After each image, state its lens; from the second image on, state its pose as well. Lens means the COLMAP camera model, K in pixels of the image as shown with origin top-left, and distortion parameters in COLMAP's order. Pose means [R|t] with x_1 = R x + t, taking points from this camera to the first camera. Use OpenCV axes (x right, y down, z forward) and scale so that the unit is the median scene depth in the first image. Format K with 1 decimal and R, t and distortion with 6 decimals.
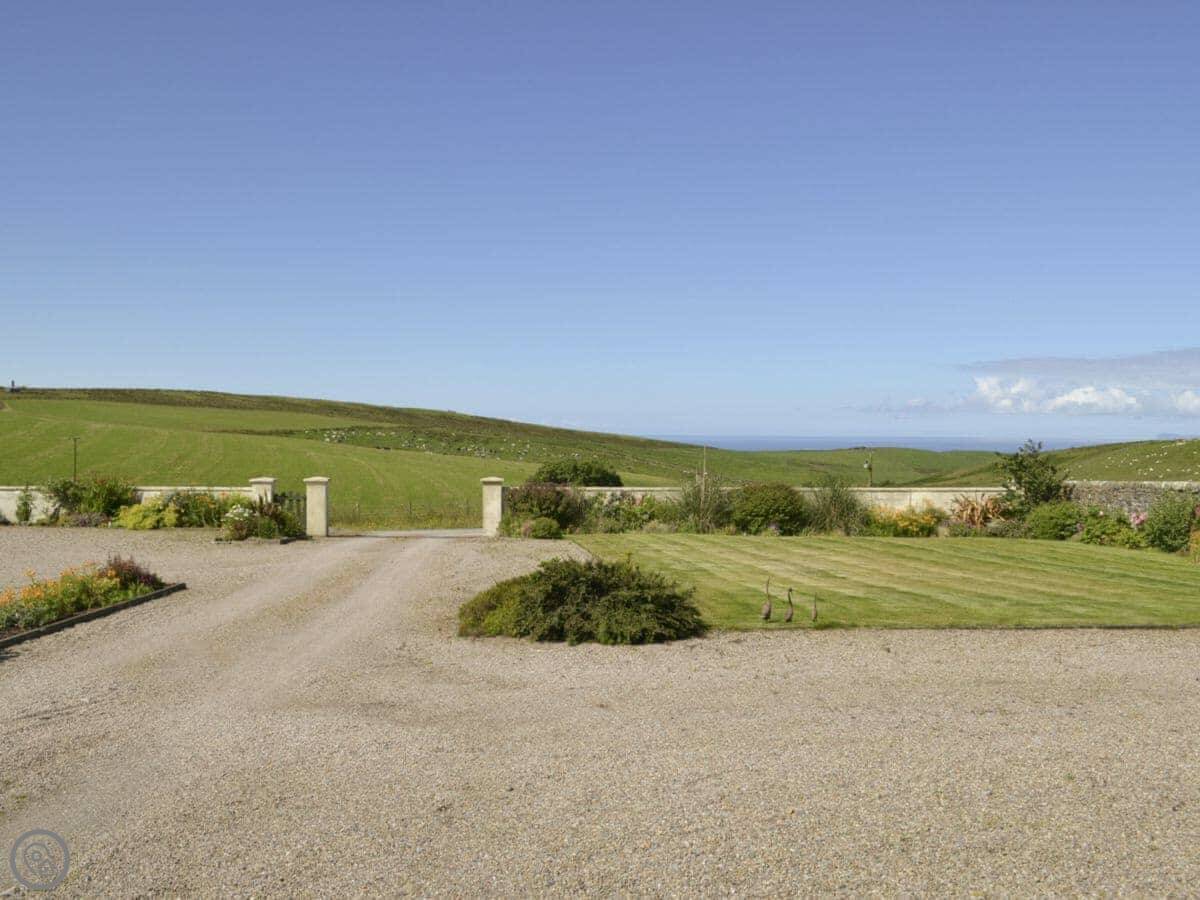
lens RADIAL K [[1082.4, 0, 585.1], [0, 1082.4, 450.9], [0, 0, 1]] dist [-0.055311, -0.006280]
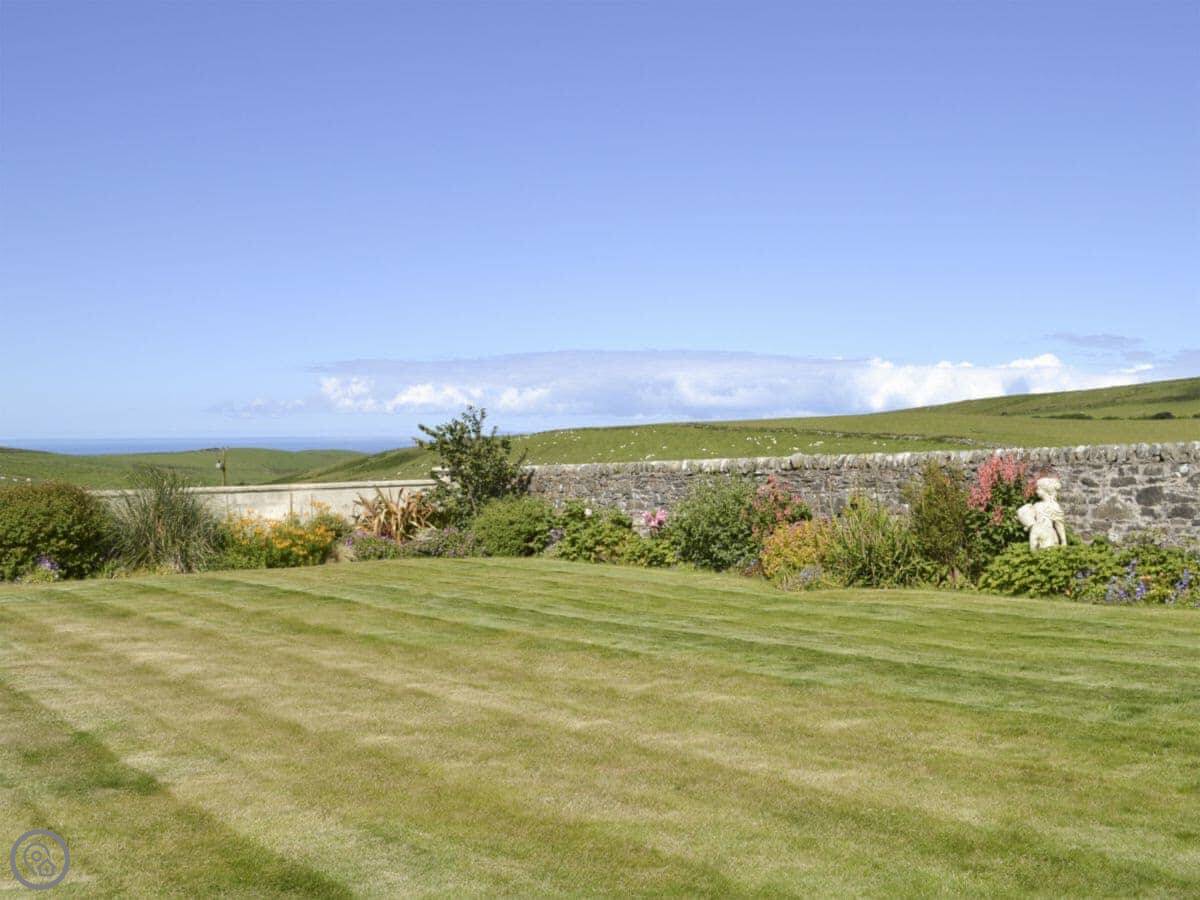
lens RADIAL K [[1082.4, 0, 585.1], [0, 1082.4, 450.9], [0, 0, 1]] dist [-0.055311, -0.006280]
pose [[0.834414, -0.018702, 0.550820, 0.106347], [0.019423, 0.999801, 0.004524, 0.016174], [-0.550795, 0.006923, 0.834612, 0.404406]]
